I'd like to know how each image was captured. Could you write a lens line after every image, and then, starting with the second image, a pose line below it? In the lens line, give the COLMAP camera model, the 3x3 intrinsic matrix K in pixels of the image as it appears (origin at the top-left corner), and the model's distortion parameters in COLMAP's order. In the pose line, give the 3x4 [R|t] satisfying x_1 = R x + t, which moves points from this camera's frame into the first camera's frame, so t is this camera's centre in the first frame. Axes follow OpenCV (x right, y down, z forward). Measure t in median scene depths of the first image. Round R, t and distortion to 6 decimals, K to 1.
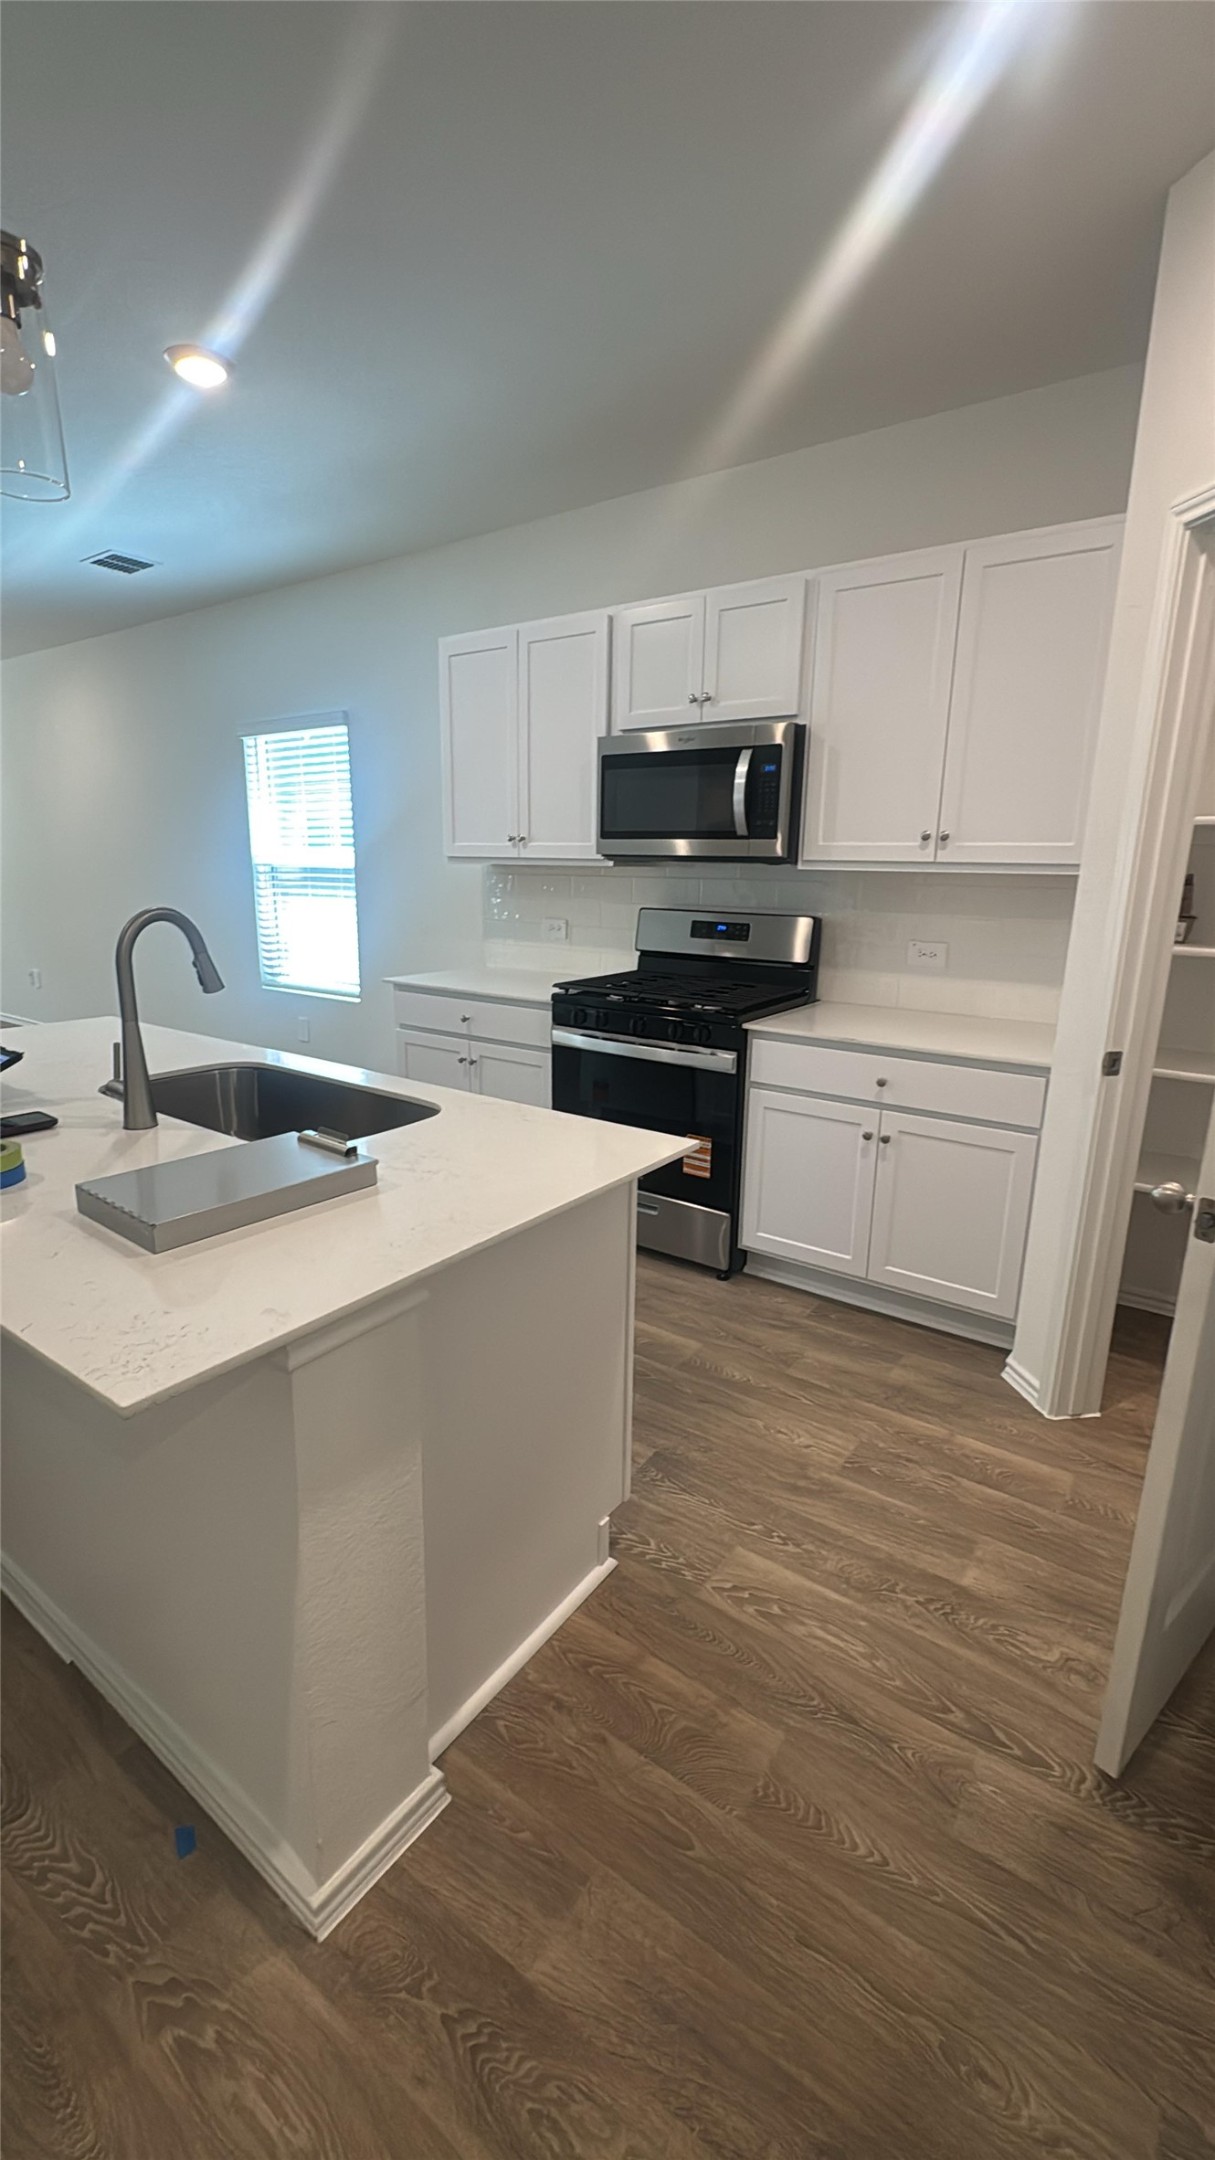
lens RADIAL K [[907.1, 0, 611.7], [0, 907.1, 1083.1], [0, 0, 1]] dist [-0.000623, 0.000728]
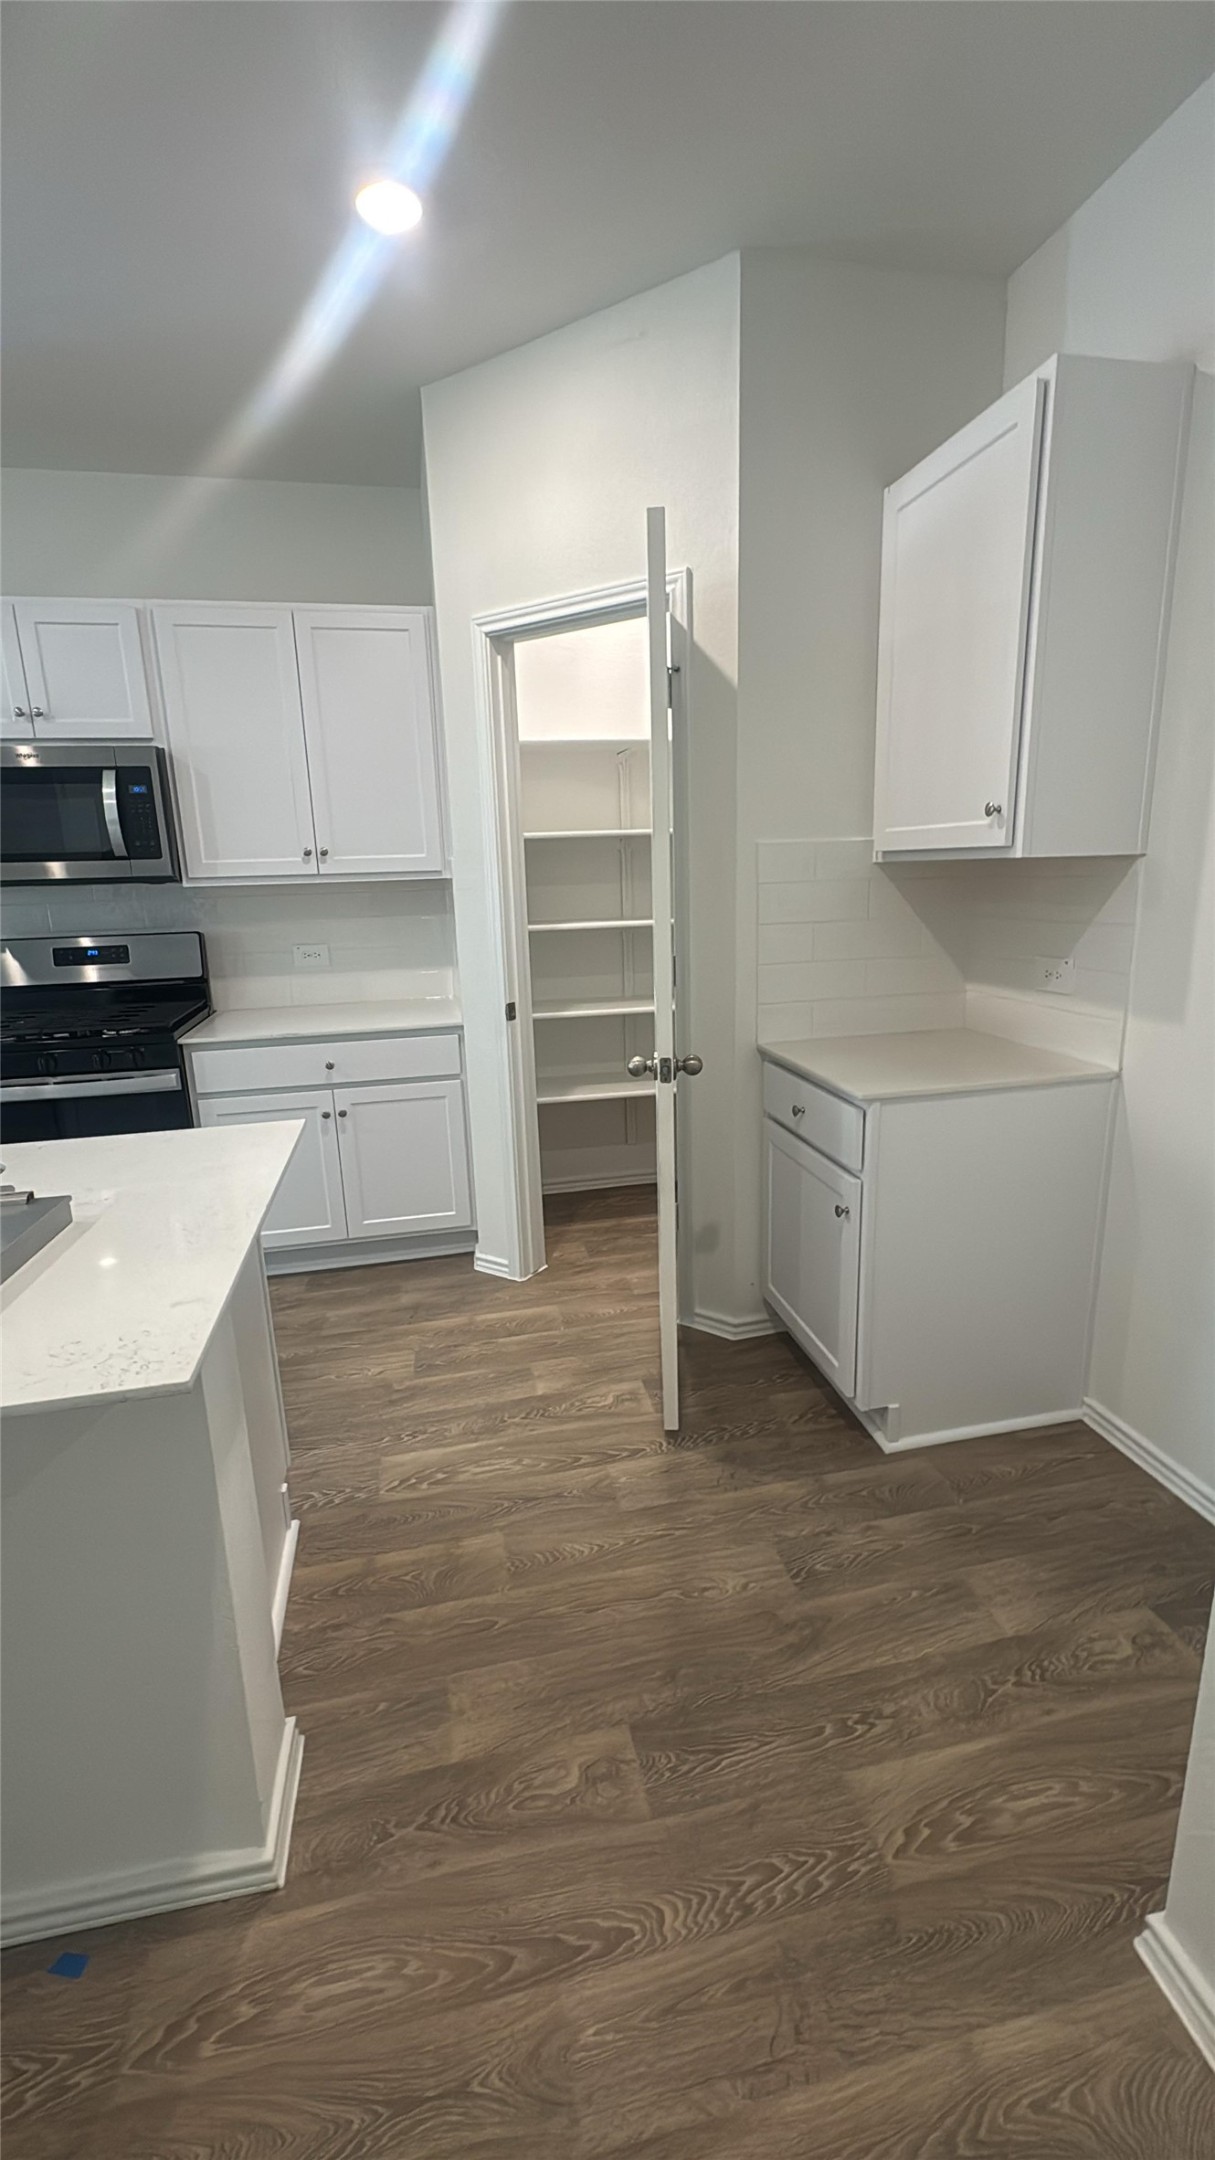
lens RADIAL K [[907.1, 0, 611.7], [0, 907.1, 1083.1], [0, 0, 1]] dist [-0.000623, 0.000728]
pose [[0.674000, -0.204596, 0.709834, -0.357880], [0.214443, 0.973694, 0.077032, 0.011109], [-0.706922, 0.100299, 0.700144, -0.071623]]
